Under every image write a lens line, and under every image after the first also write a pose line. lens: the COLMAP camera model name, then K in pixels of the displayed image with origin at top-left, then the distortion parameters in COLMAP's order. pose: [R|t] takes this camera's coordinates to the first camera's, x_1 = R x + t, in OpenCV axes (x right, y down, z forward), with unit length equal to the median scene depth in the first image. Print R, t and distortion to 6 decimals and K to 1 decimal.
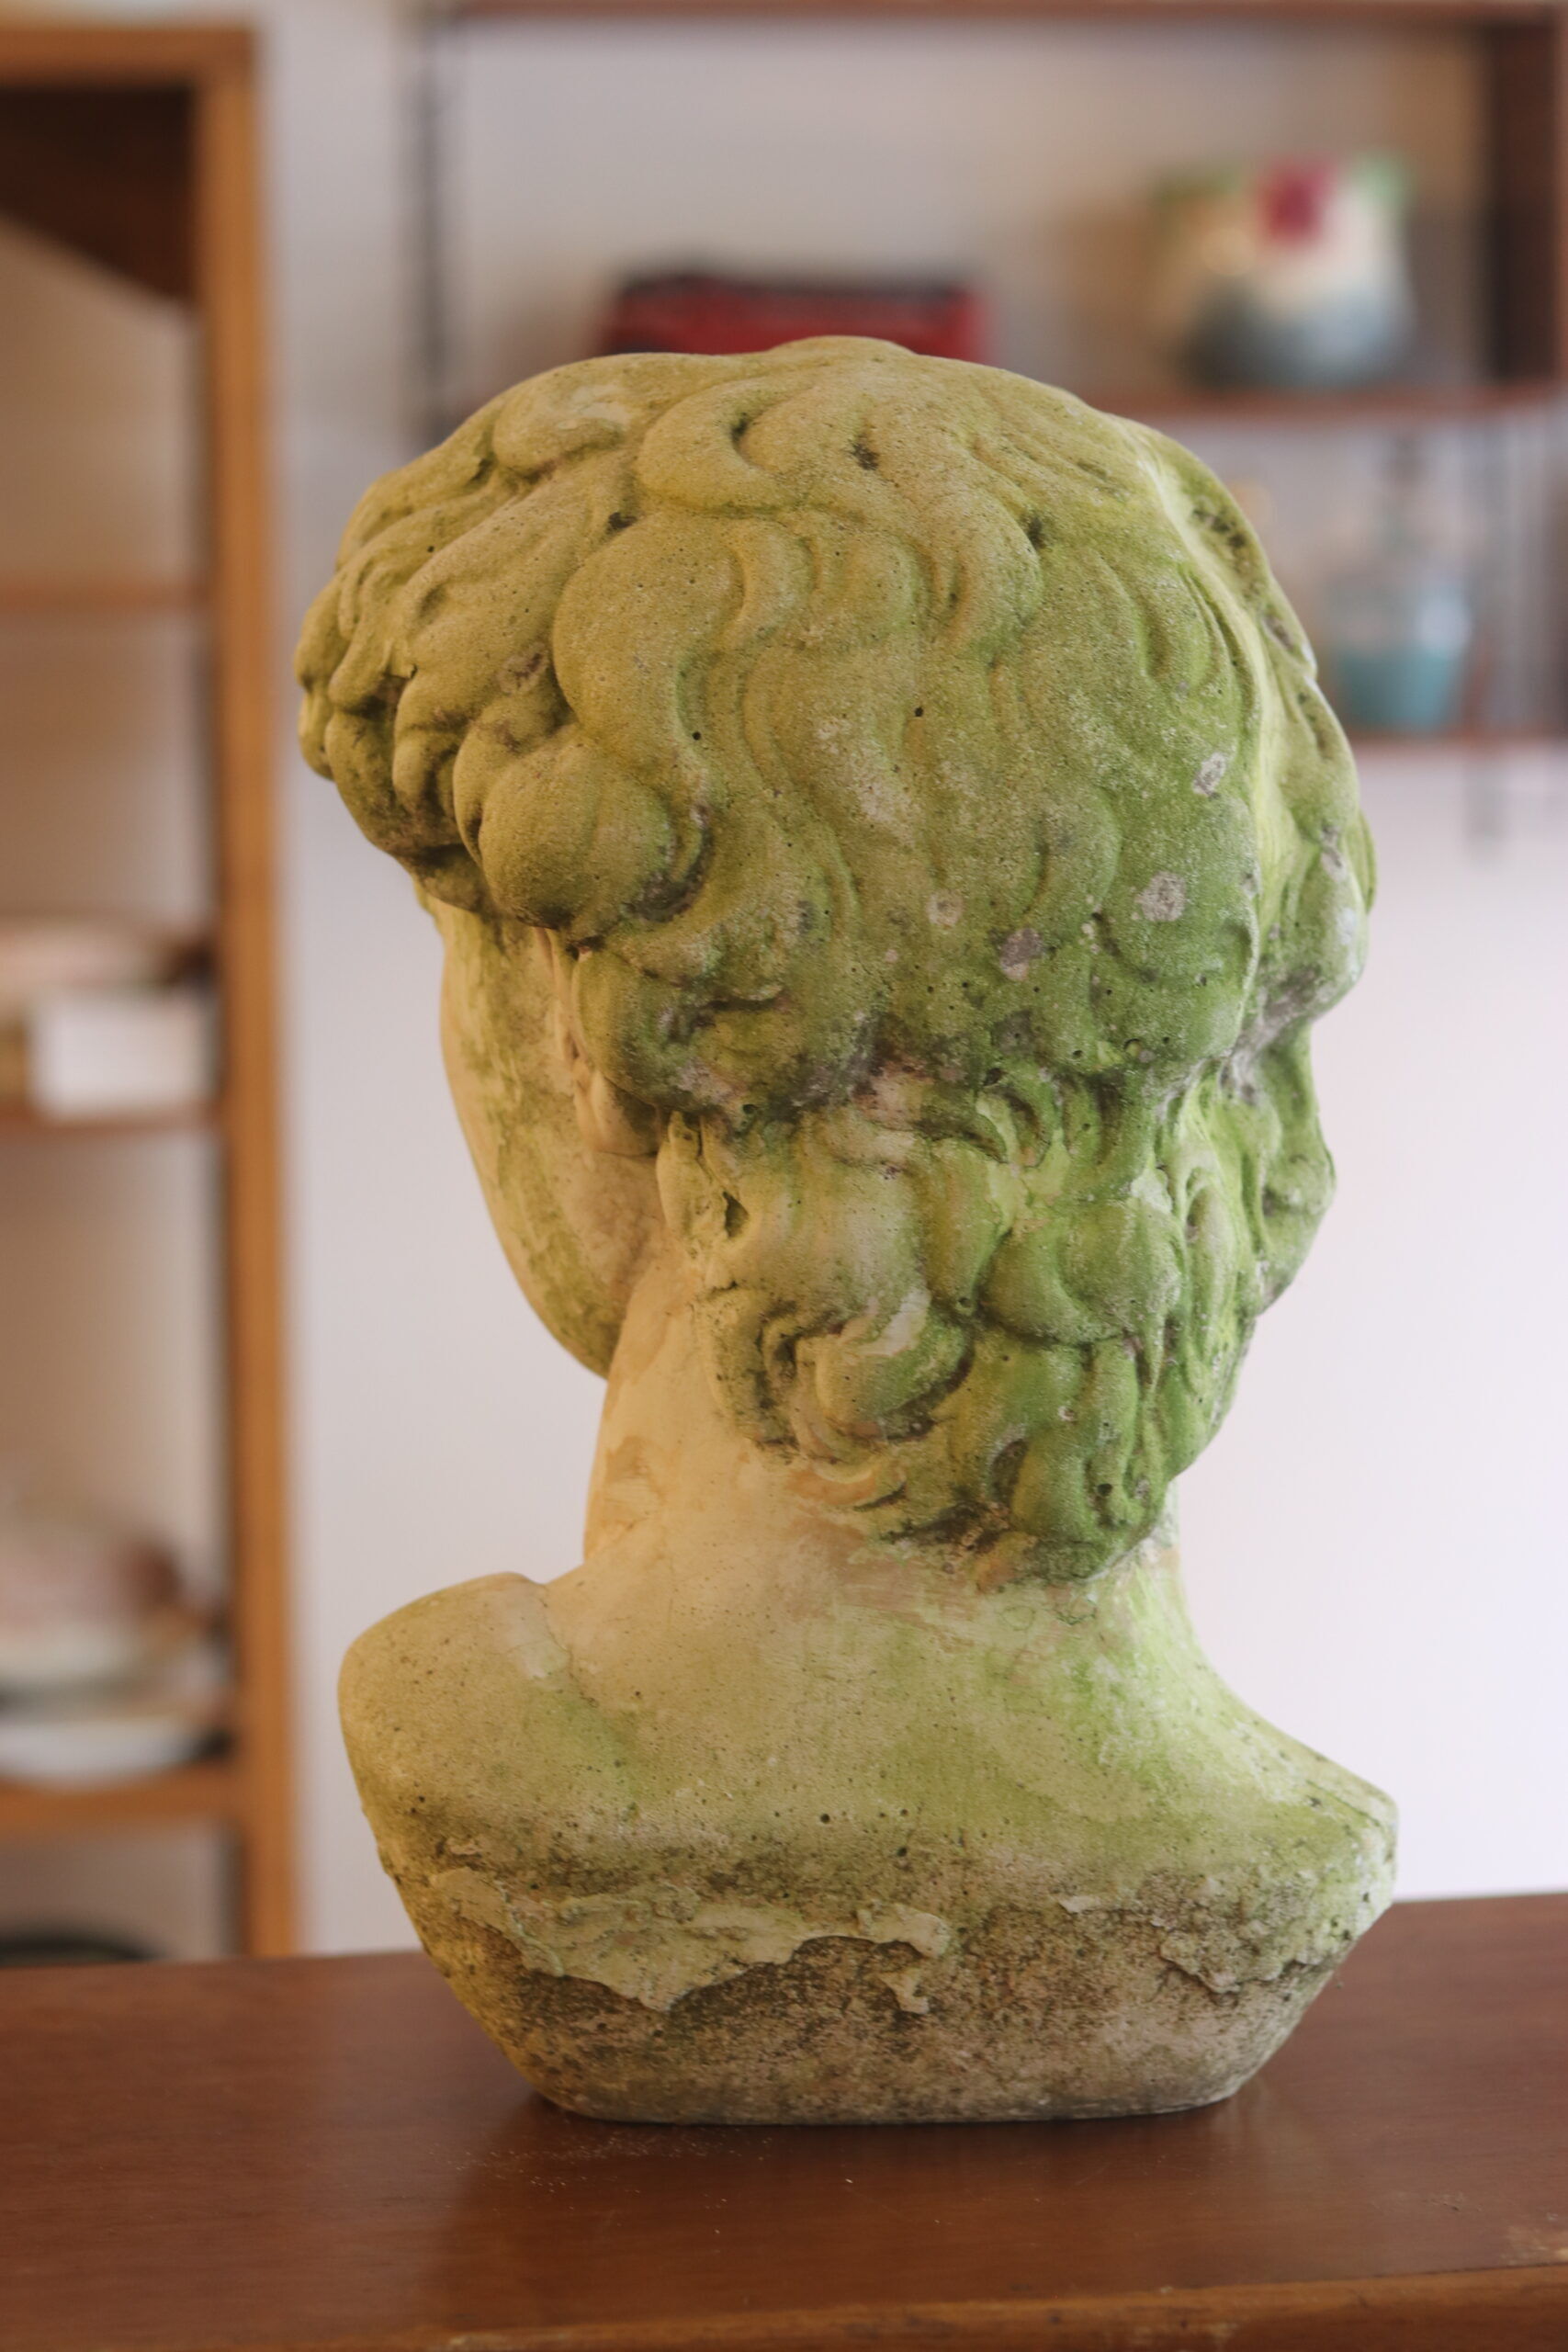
lens RADIAL K [[5930.6, 0, 784.2], [0, 5930.6, 1176.5], [0, 0, 1]] dist [-0.151437, 0.000000]
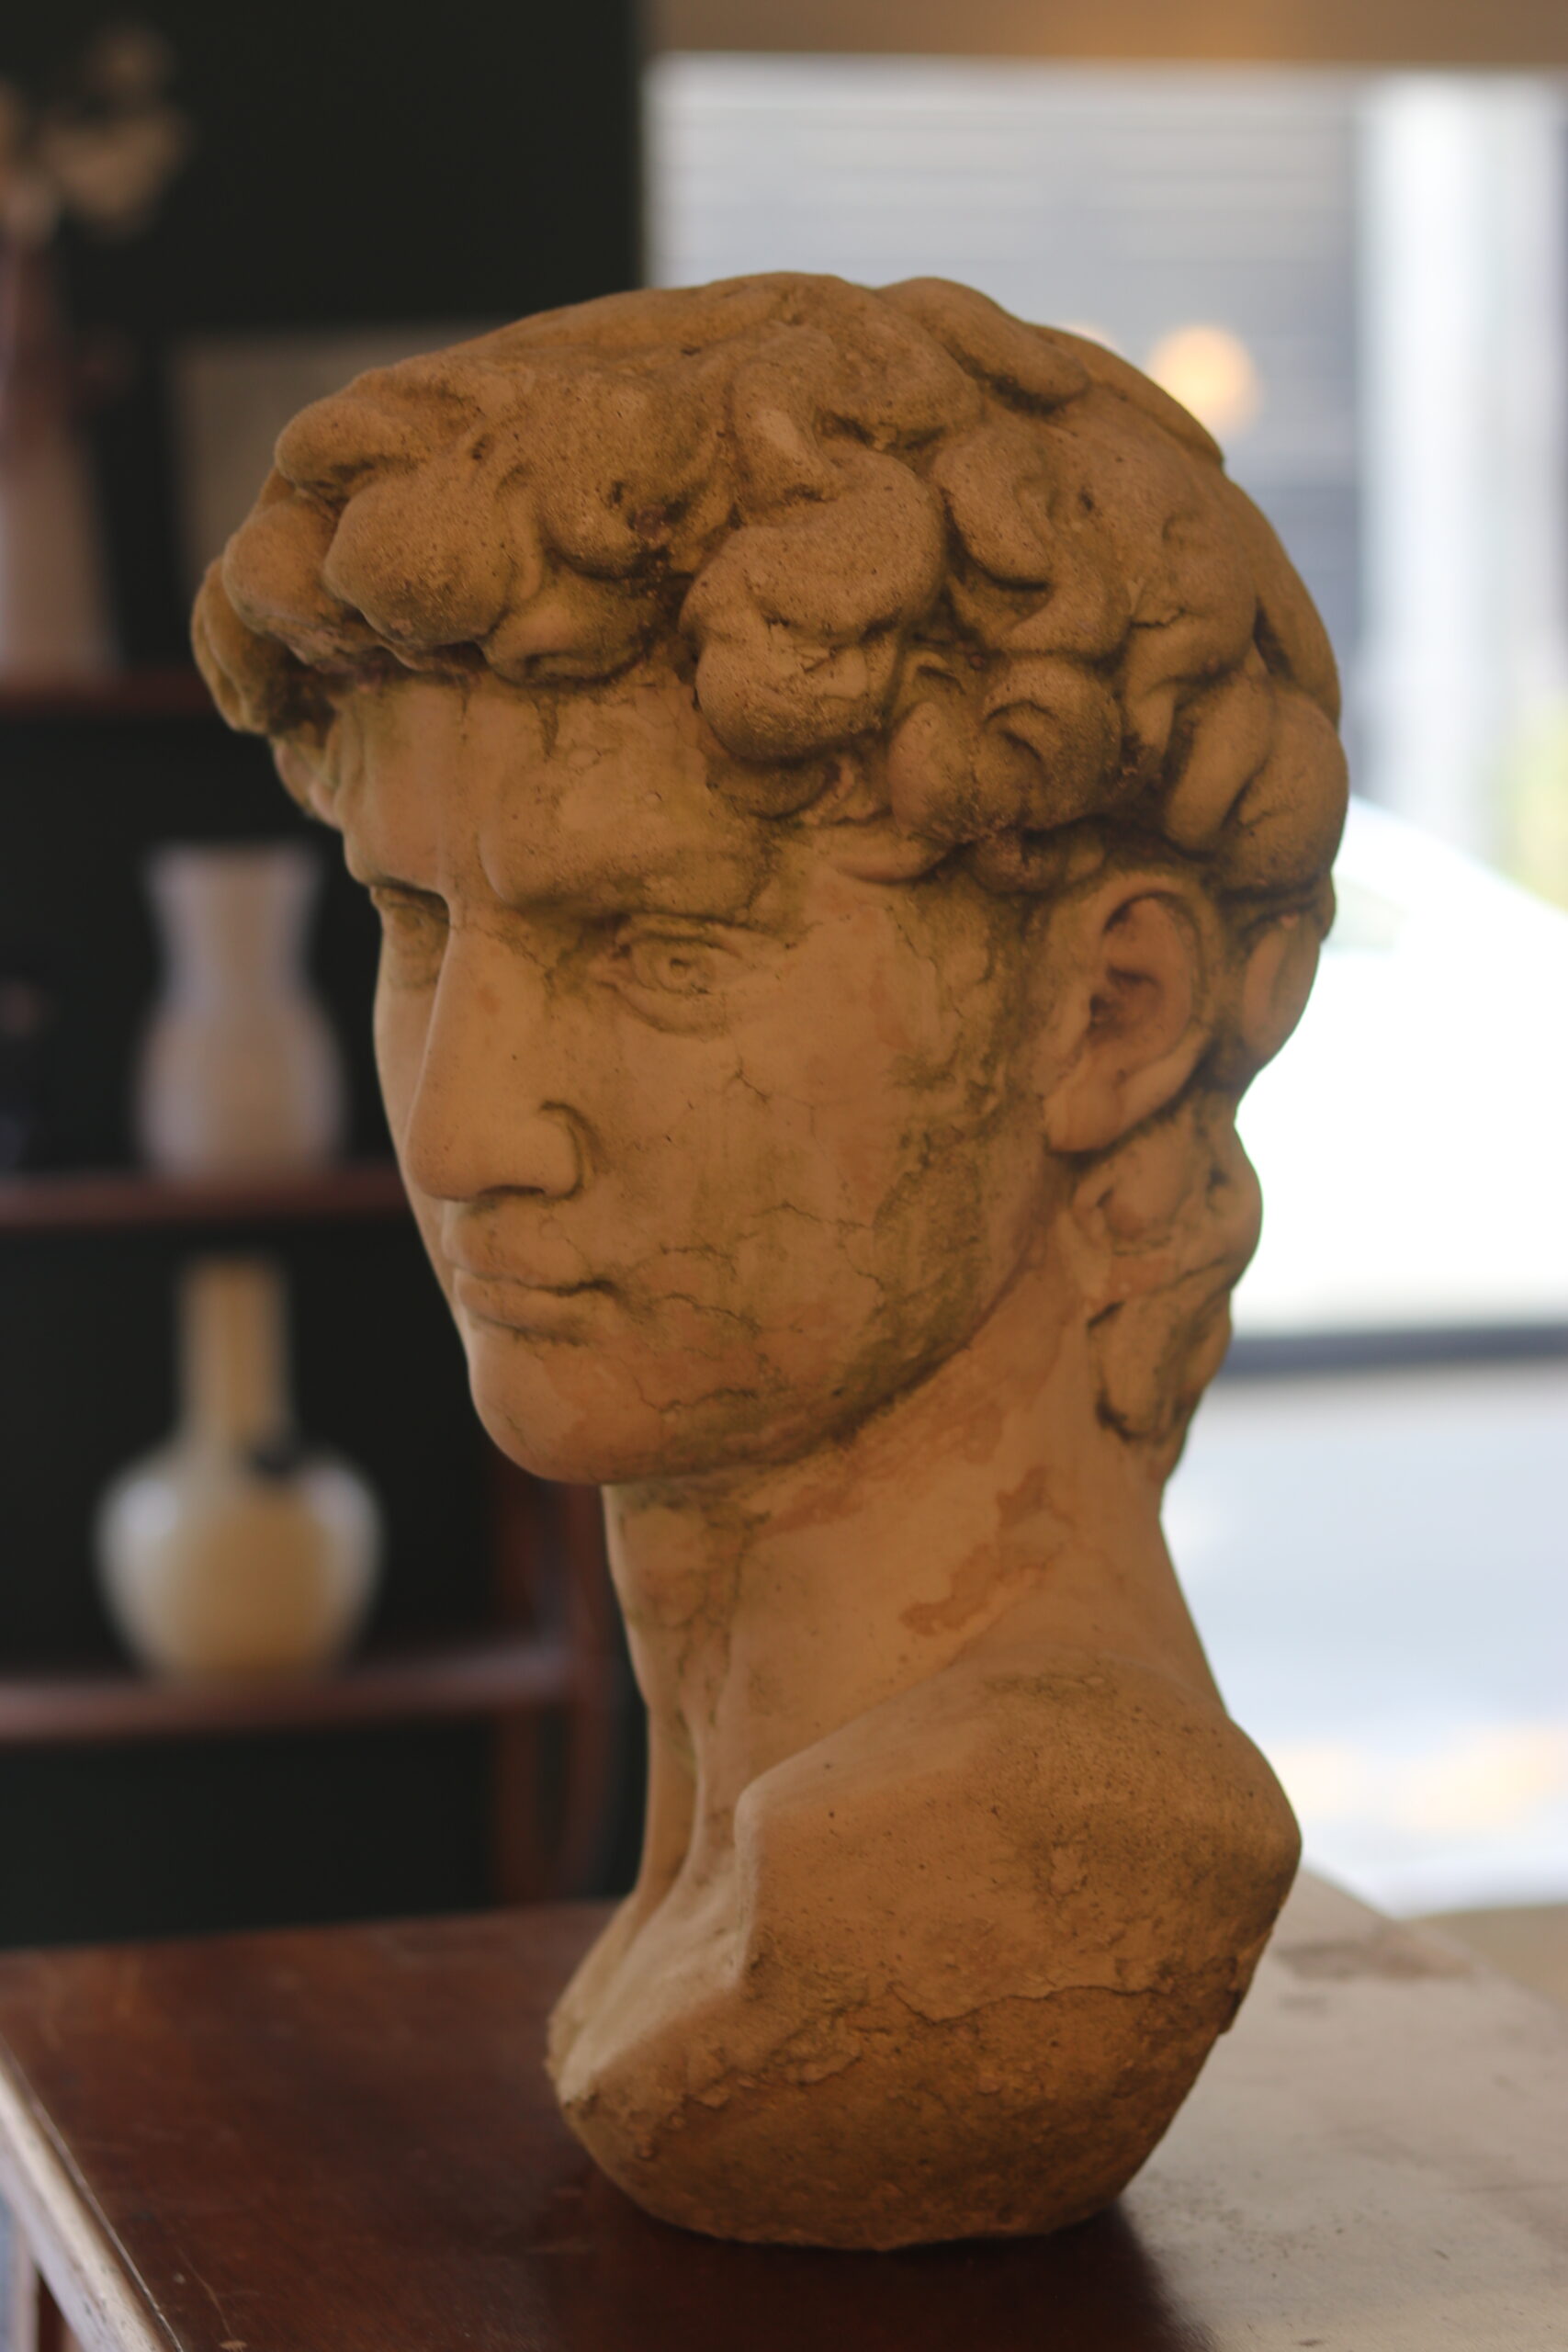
lens RADIAL K [[5930.6, 0, 784.1], [0, 5930.6, 1175.4], [0, 0, 1]] dist [-0.151437, 0.000000]
pose [[-0.122843, -0.064578, 0.990323, -0.920361], [0.103146, 0.991646, 0.077459, -0.075156], [-0.987051, 0.111664, -0.115156, 1.140968]]
